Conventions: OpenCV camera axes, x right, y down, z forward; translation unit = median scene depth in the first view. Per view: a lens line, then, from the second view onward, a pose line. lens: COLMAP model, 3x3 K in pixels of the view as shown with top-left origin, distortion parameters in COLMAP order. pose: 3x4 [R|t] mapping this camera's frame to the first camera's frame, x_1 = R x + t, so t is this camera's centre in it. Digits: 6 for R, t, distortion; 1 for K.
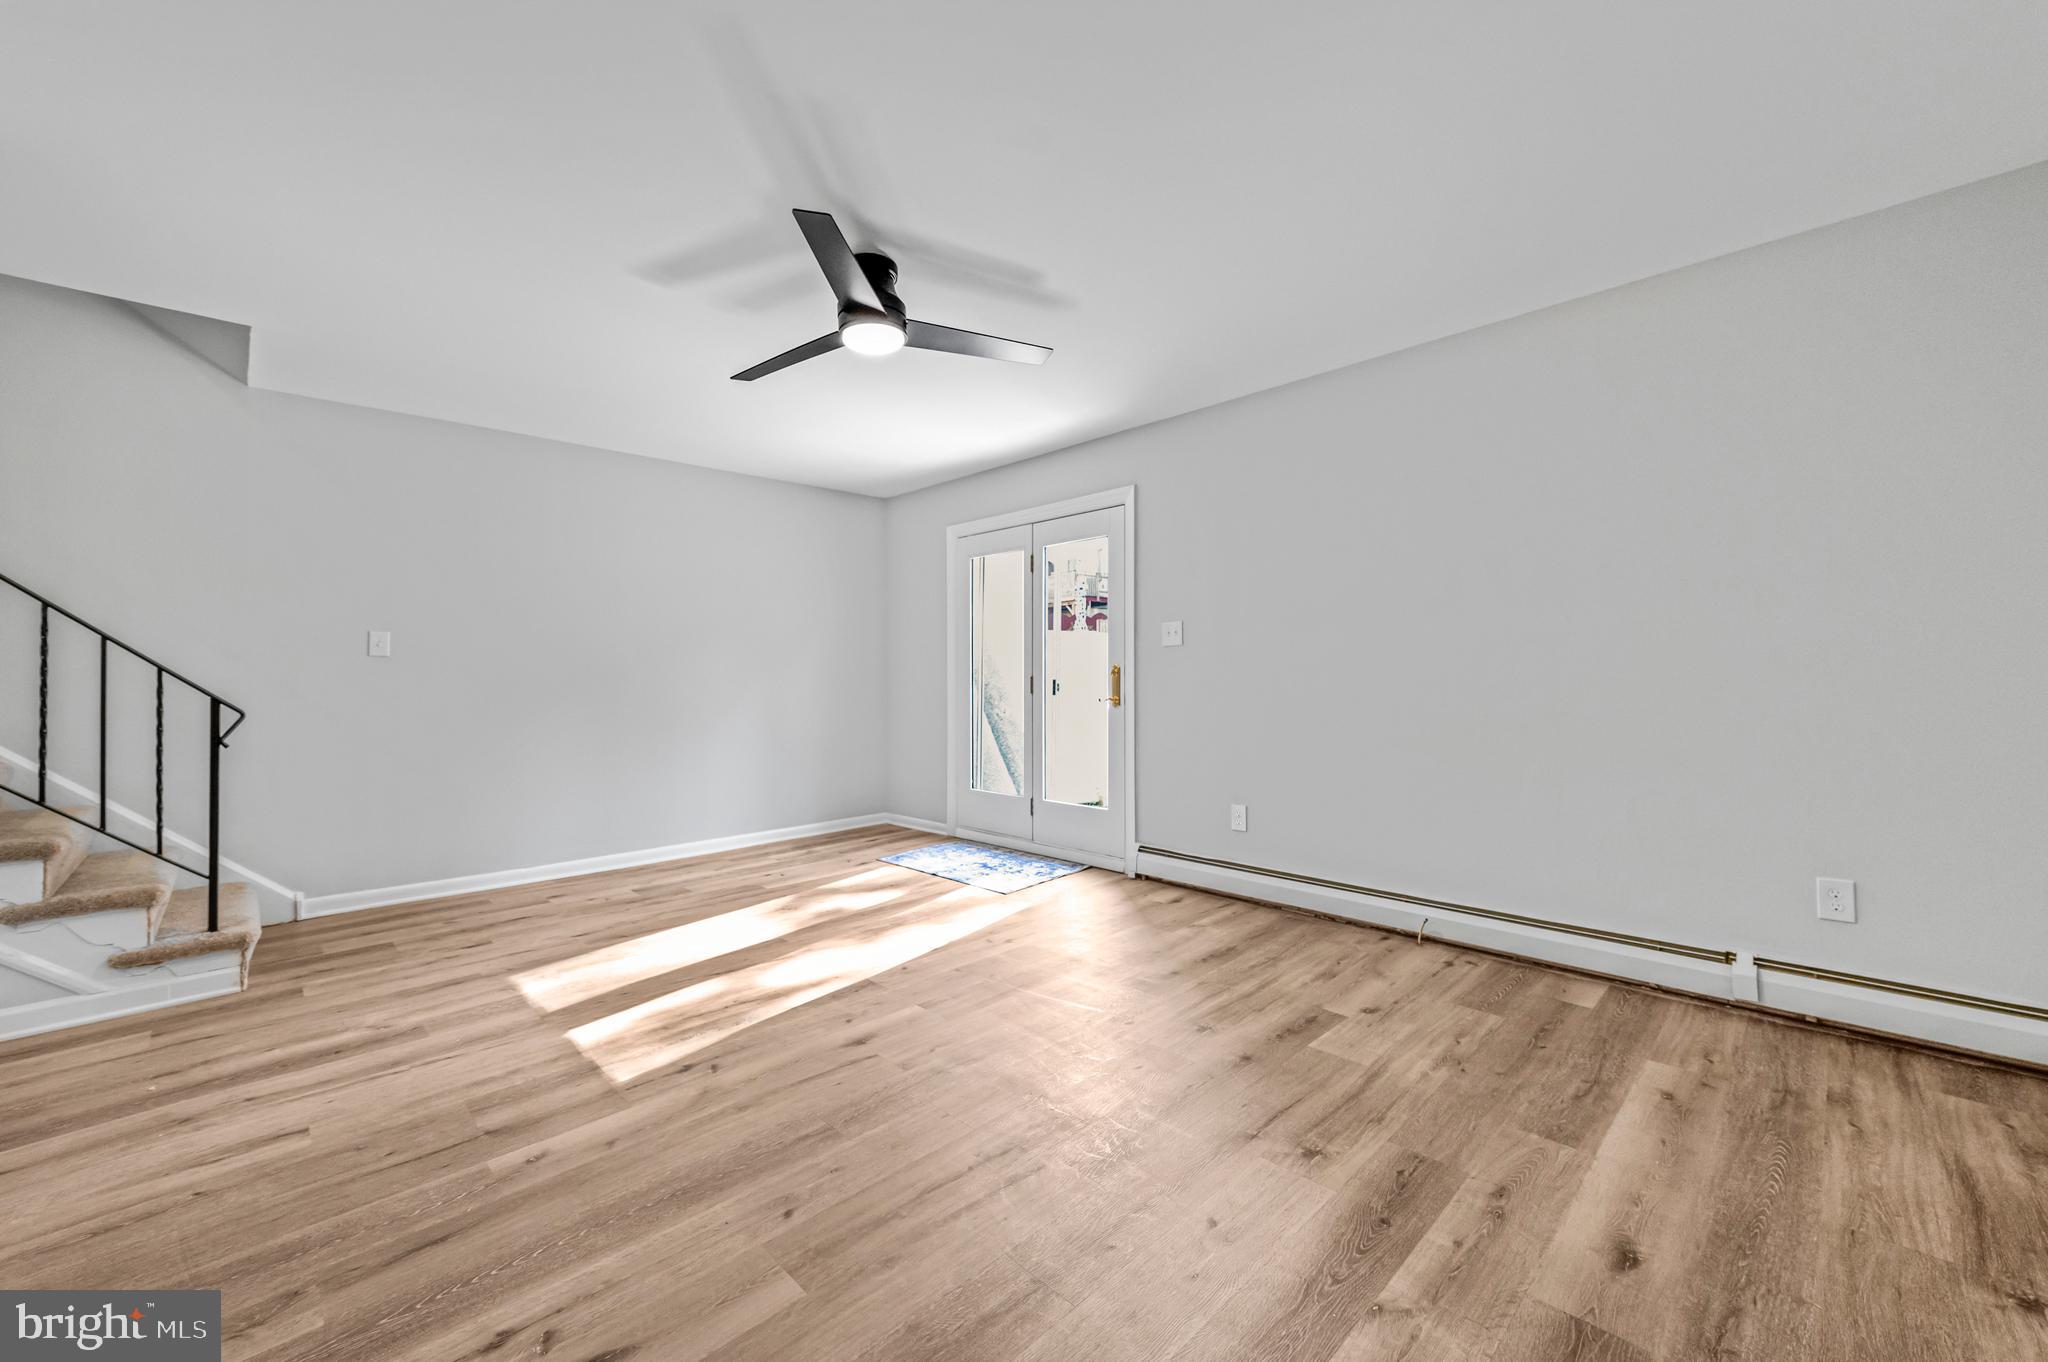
lens RADIAL K [[814.1, 0, 1028.7], [0, 814.1, 674.3], [0, 0, 1]] dist [0.003052, -0.000373]
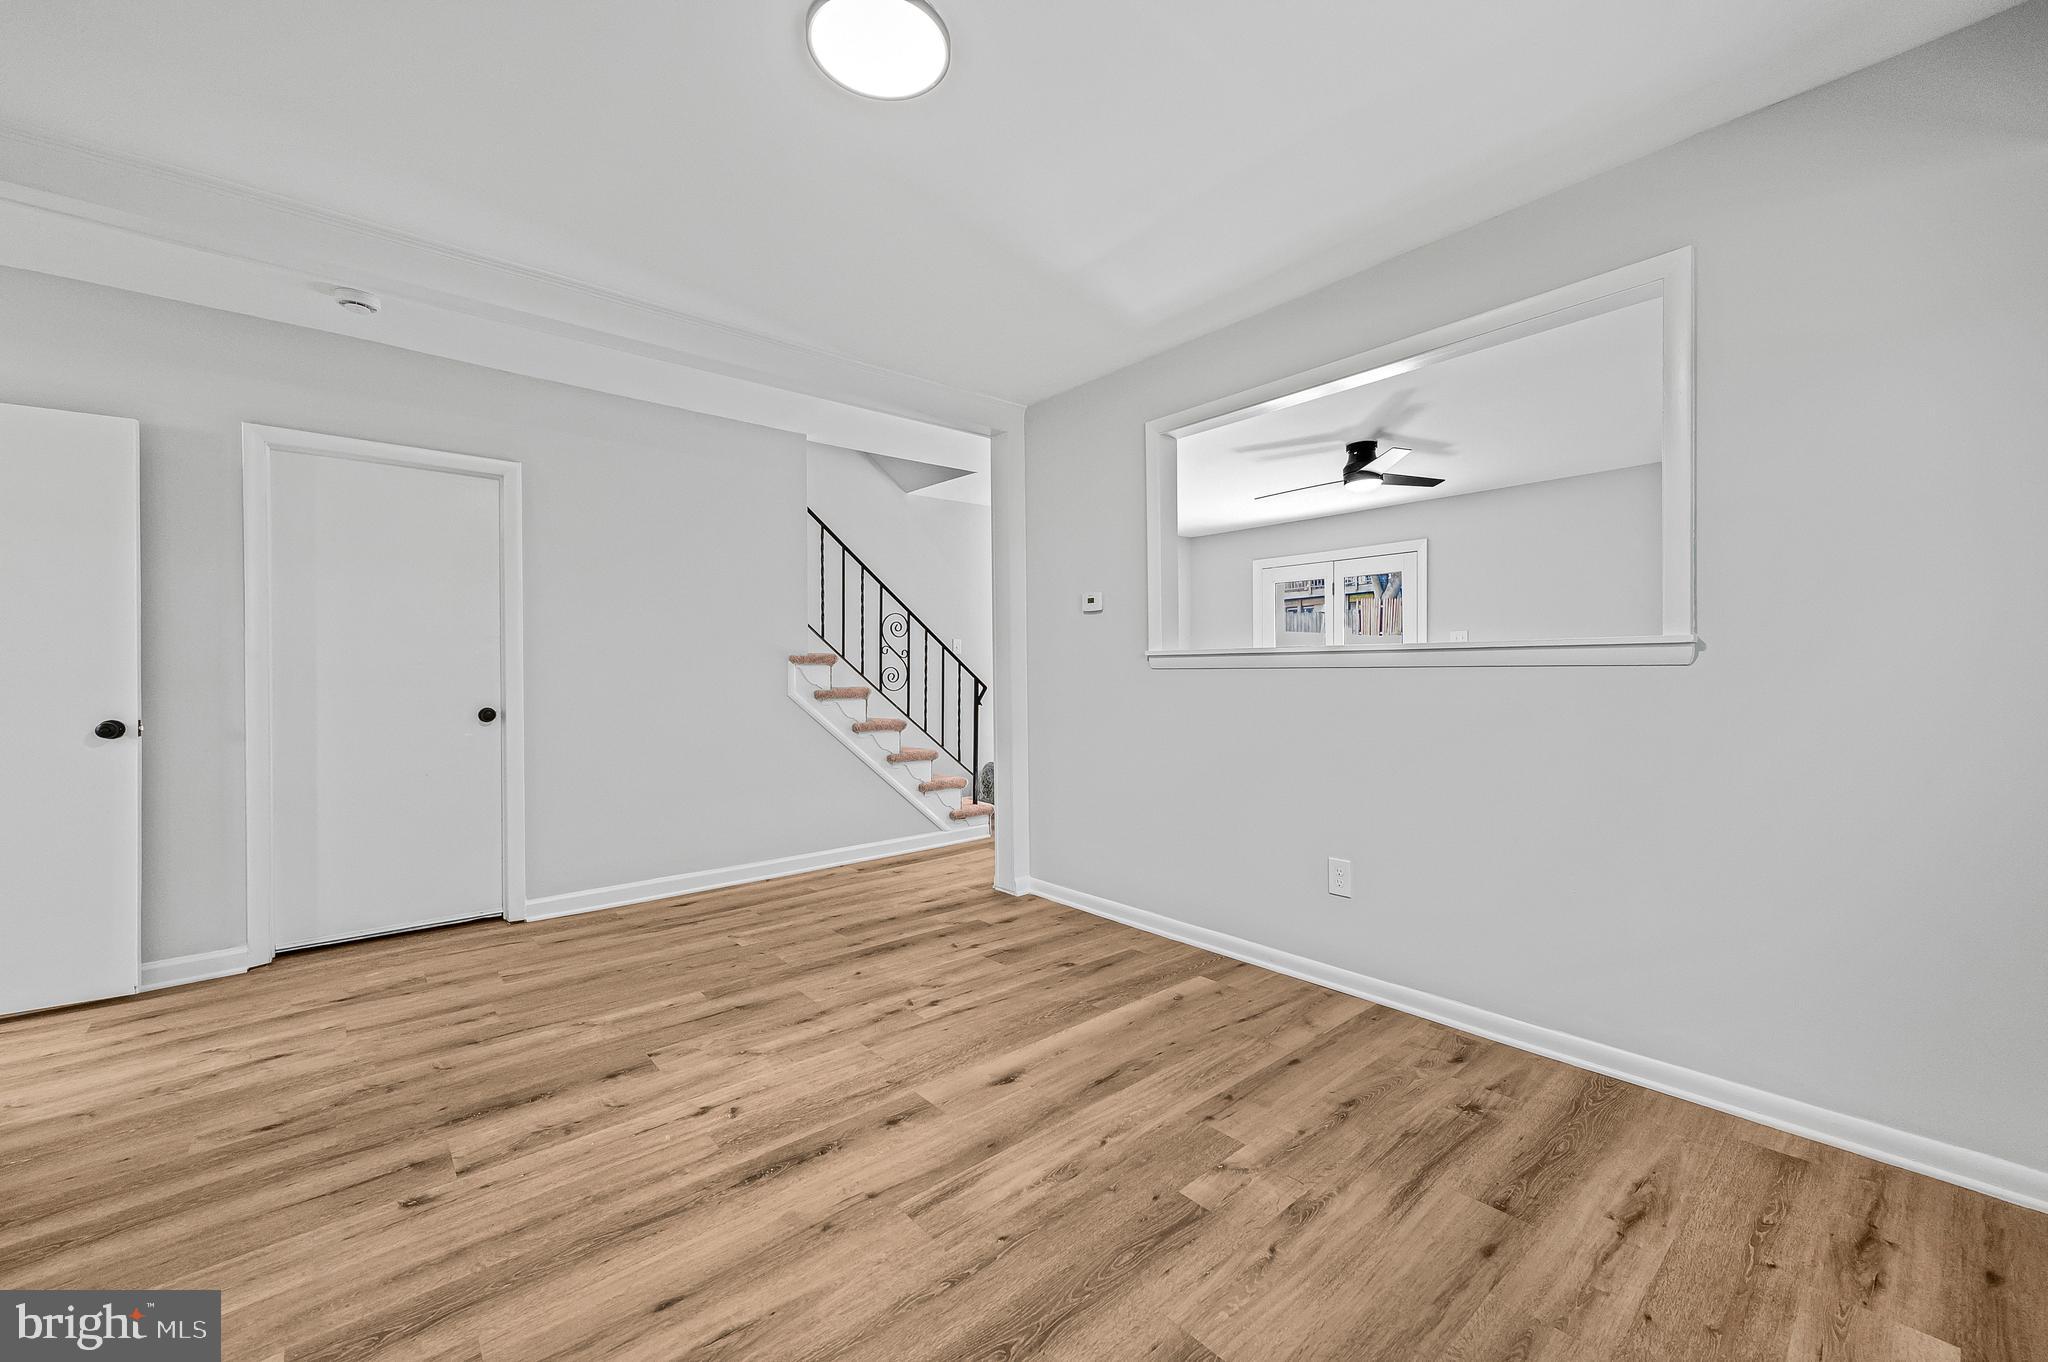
lens RADIAL K [[814.1, 0, 1020.5], [0, 814.1, 681.3], [0, 0, 1]] dist [0.003052, -0.000373]
pose [[0.997181, 0.005589, -0.074826, -0.760244], [-0.004181, 0.999811, 0.018962, 0.001023], [0.074918, -0.018596, 0.997016, -0.820793]]
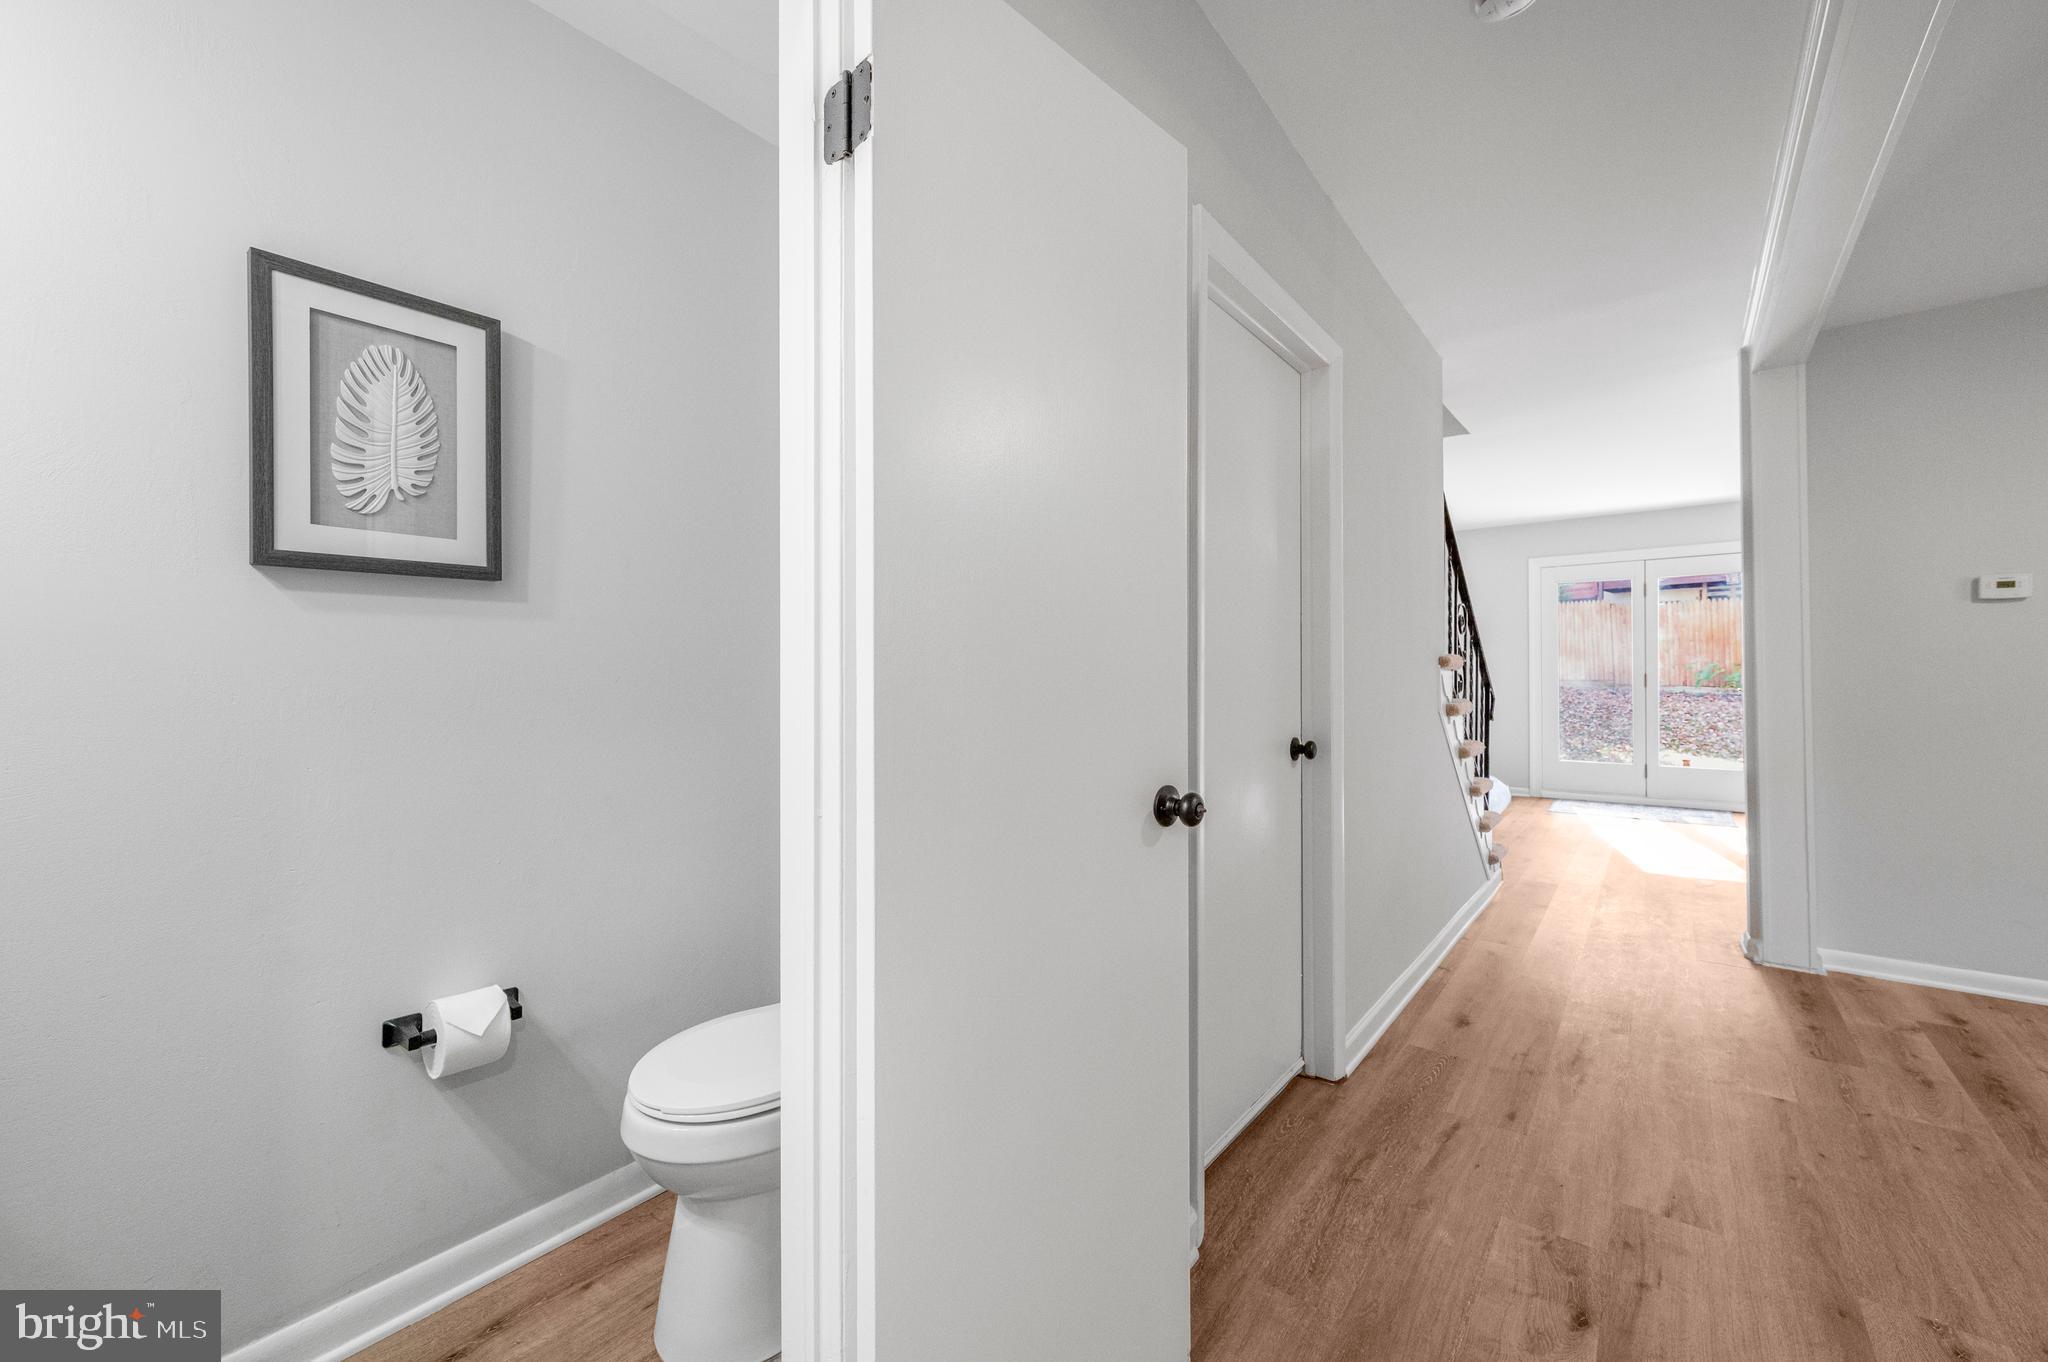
lens RADIAL K [[814.1, 0, 1024.9], [0, 814.1, 678.3], [0, 0, 1]] dist [0.003052, -0.000373]
pose [[0.994808, 0.001761, 0.101755, -1.986667], [-0.002206, 0.999989, 0.004252, 0.007416], [-0.101746, -0.004454, 0.994800, -0.393871]]
